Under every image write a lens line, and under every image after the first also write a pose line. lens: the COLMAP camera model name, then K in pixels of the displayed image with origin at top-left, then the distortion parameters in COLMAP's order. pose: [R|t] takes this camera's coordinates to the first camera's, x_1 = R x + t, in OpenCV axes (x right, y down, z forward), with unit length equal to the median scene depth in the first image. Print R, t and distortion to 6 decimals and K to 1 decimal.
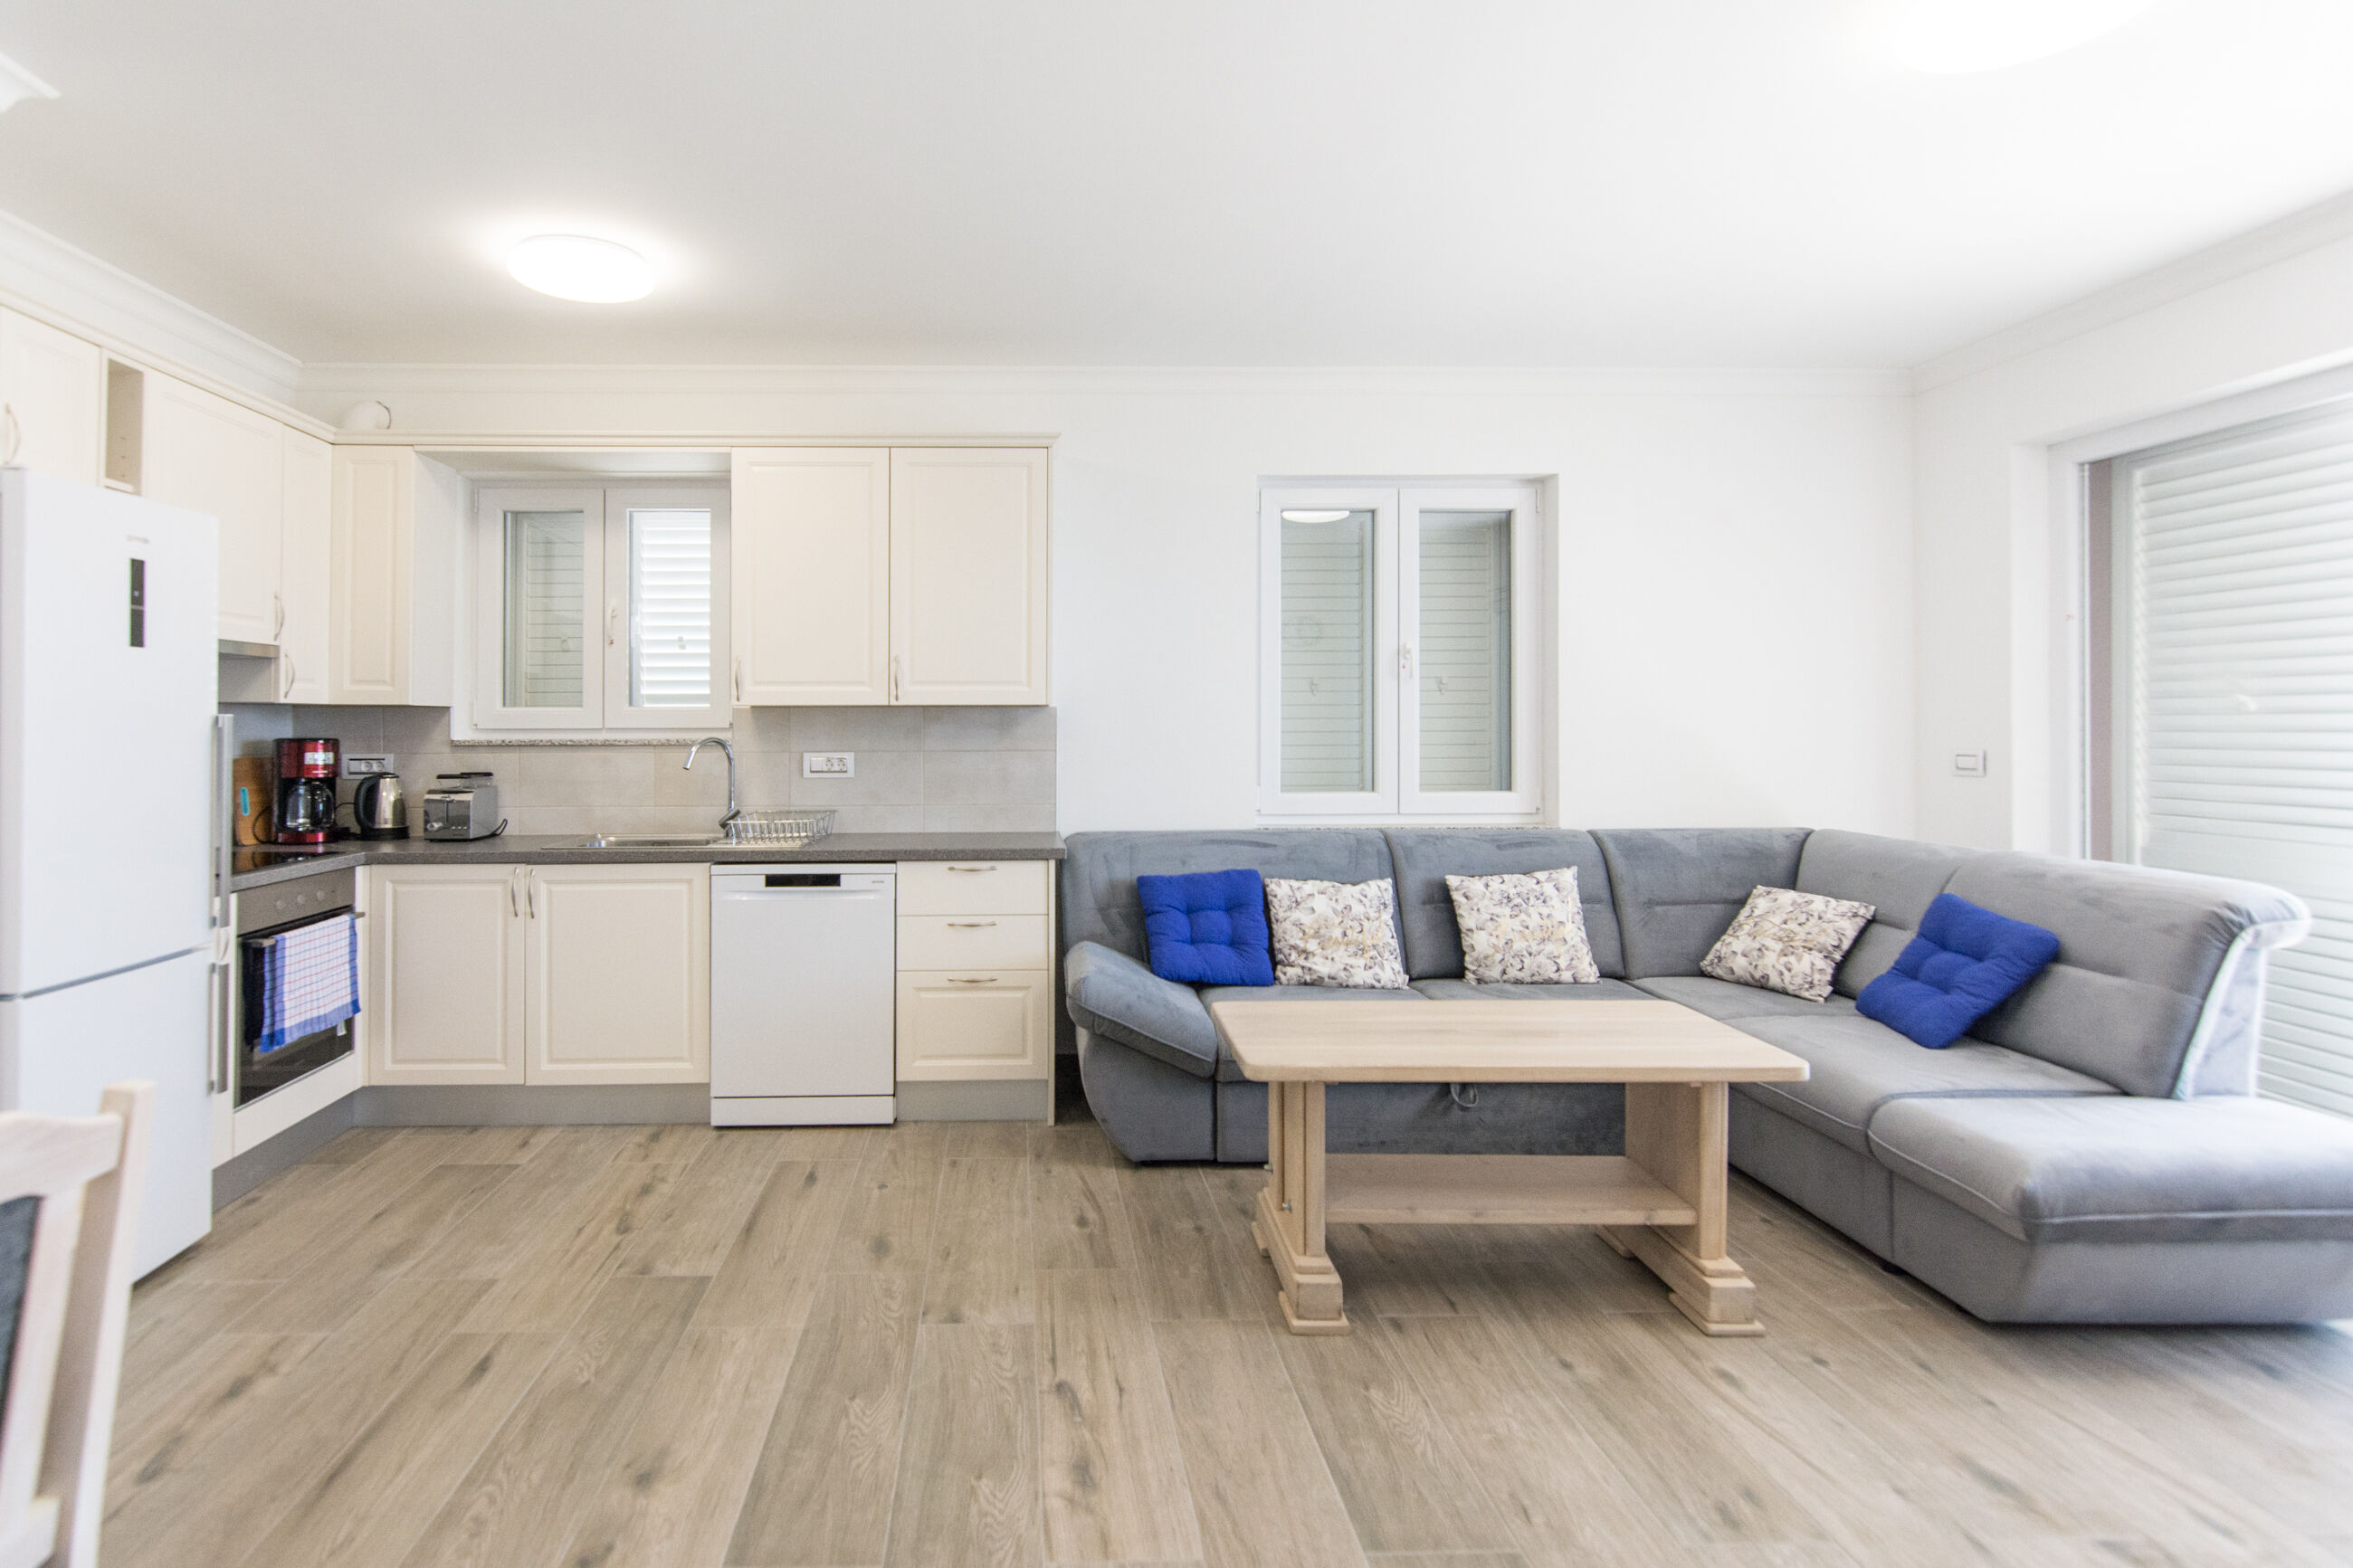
lens RADIAL K [[1151.8, 0, 1117.1], [0, 1151.8, 715.6], [0, 0, 1]] dist [0.000642, -0.000873]
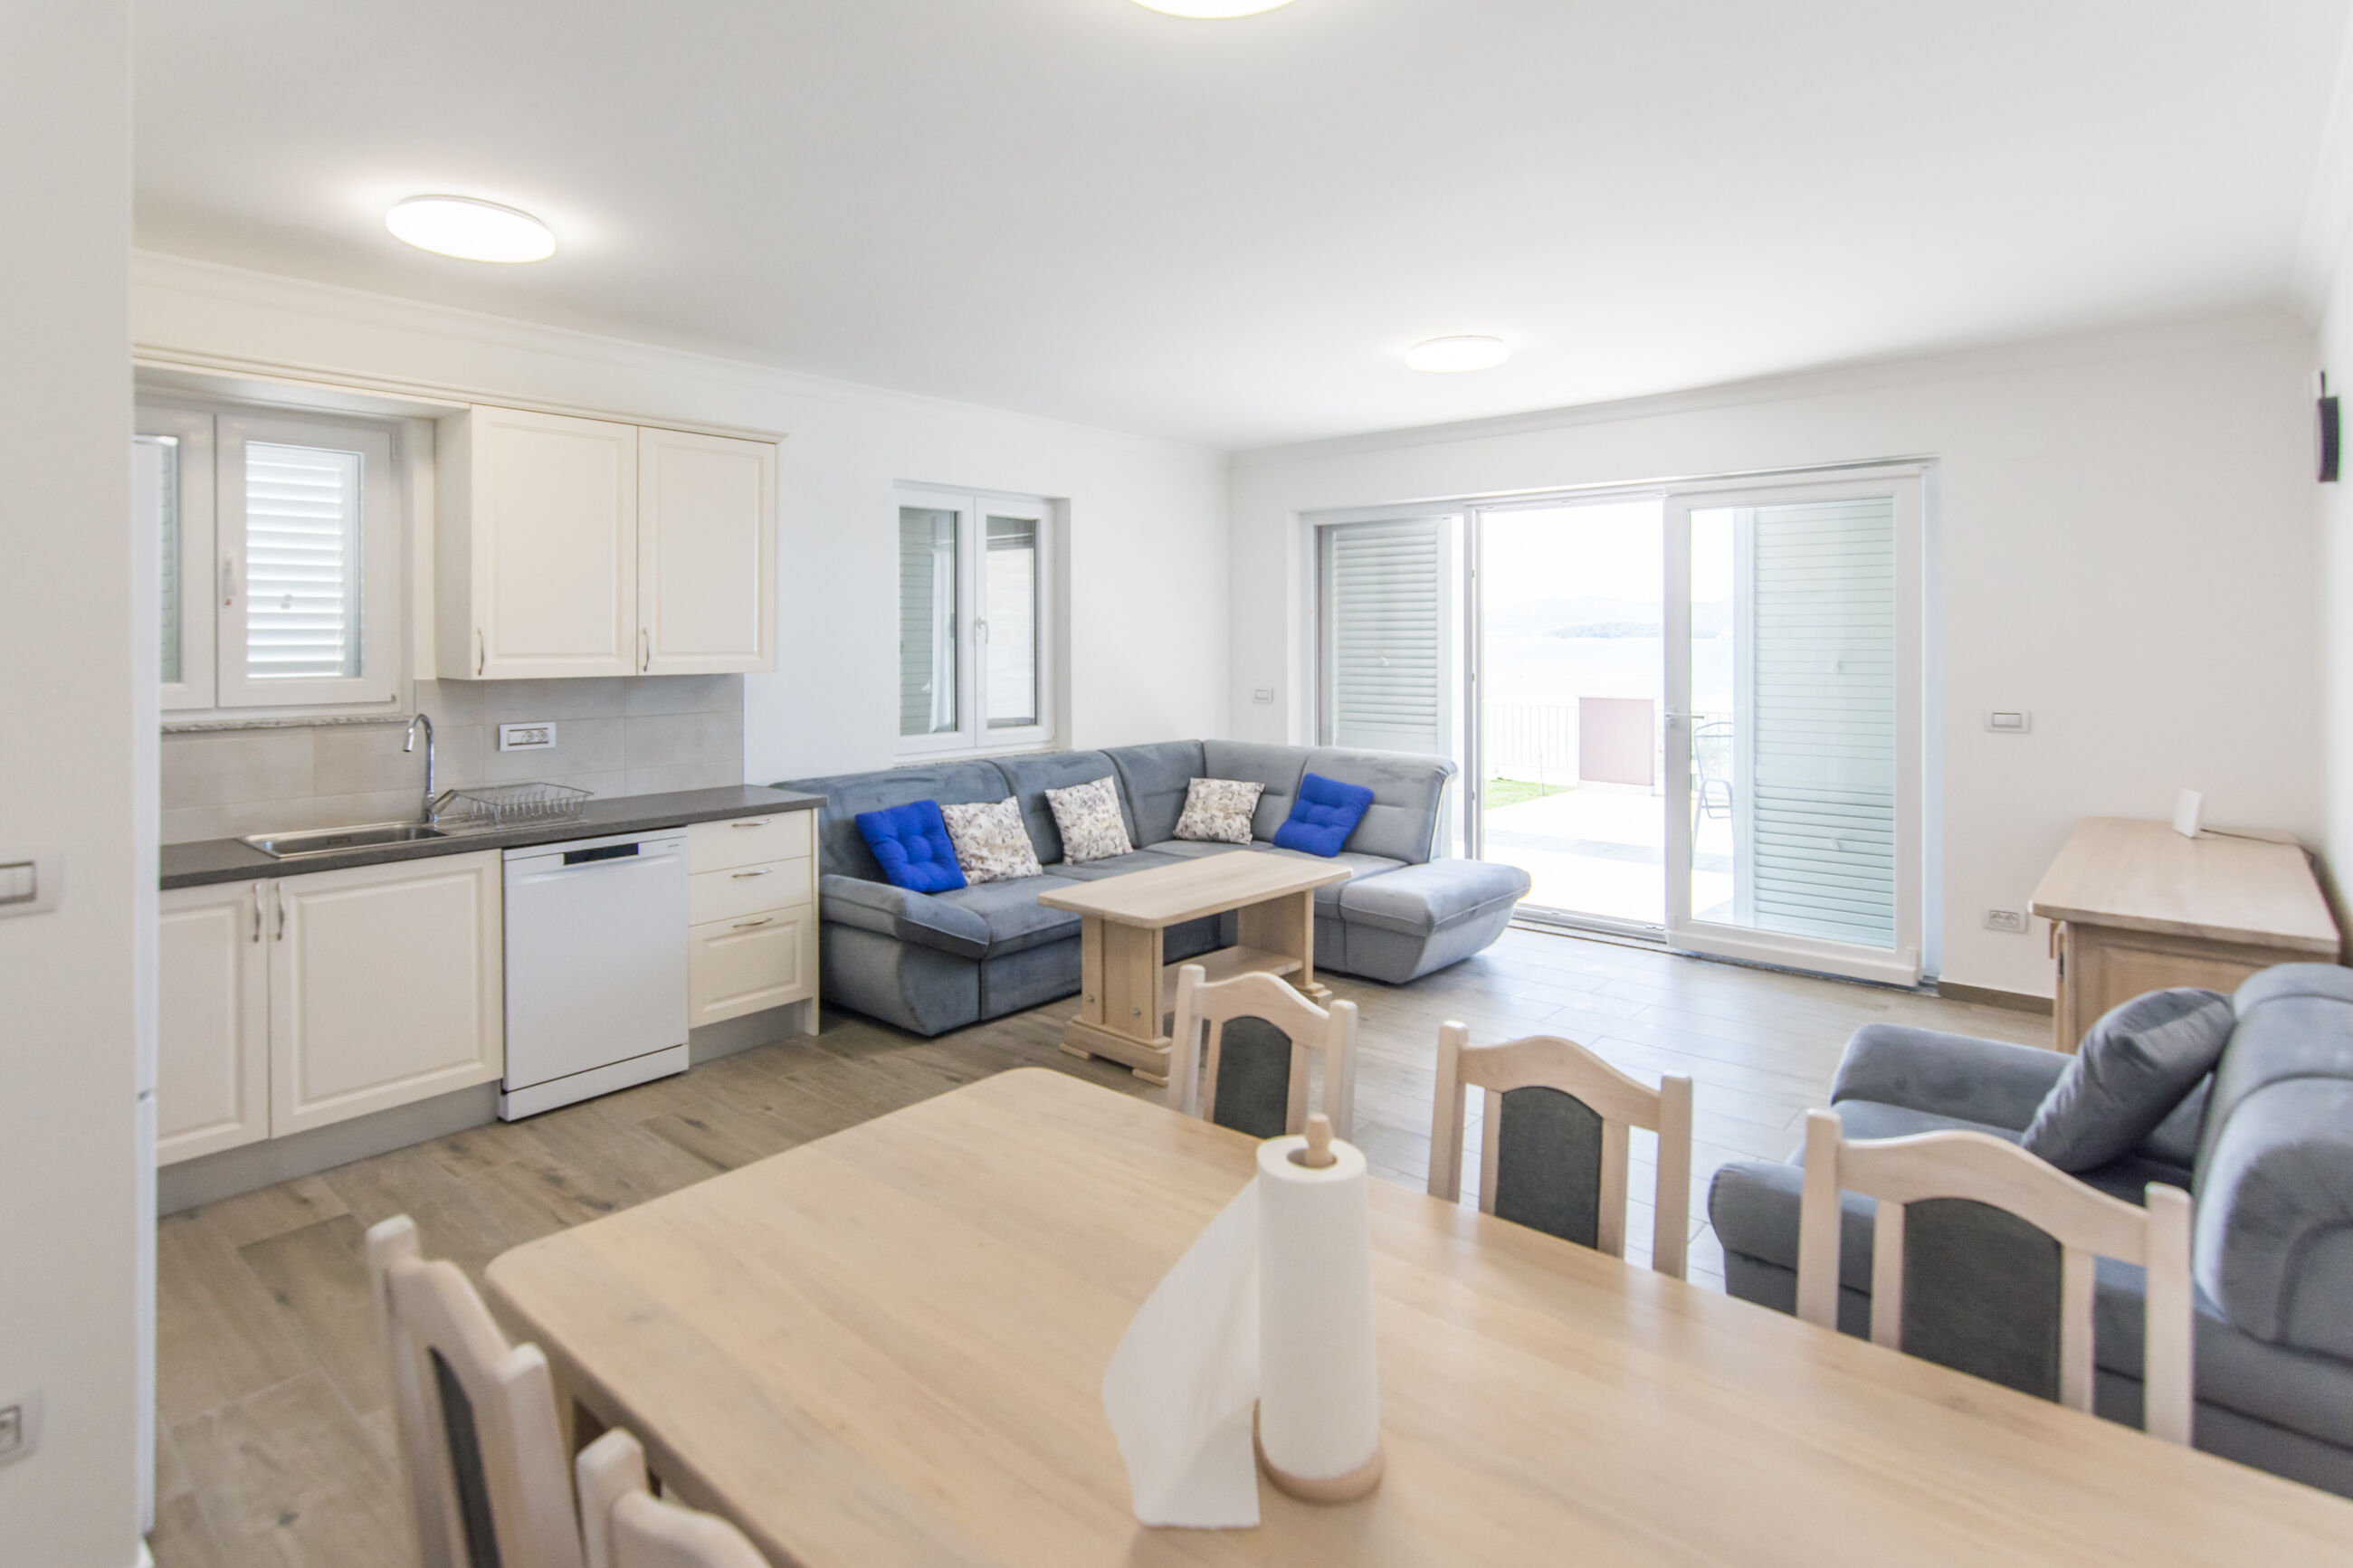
lens RADIAL K [[1095.6, 0, 1173.8], [0, 1095.6, 639.5], [0, 0, 1]] dist [-0.001827, -0.000307]
pose [[0.697861, 0.004343, 0.716220, -0.586260], [-0.007364, 0.999972, 0.001112, -0.047826], [-0.716195, -0.006050, 0.697874, -0.029498]]
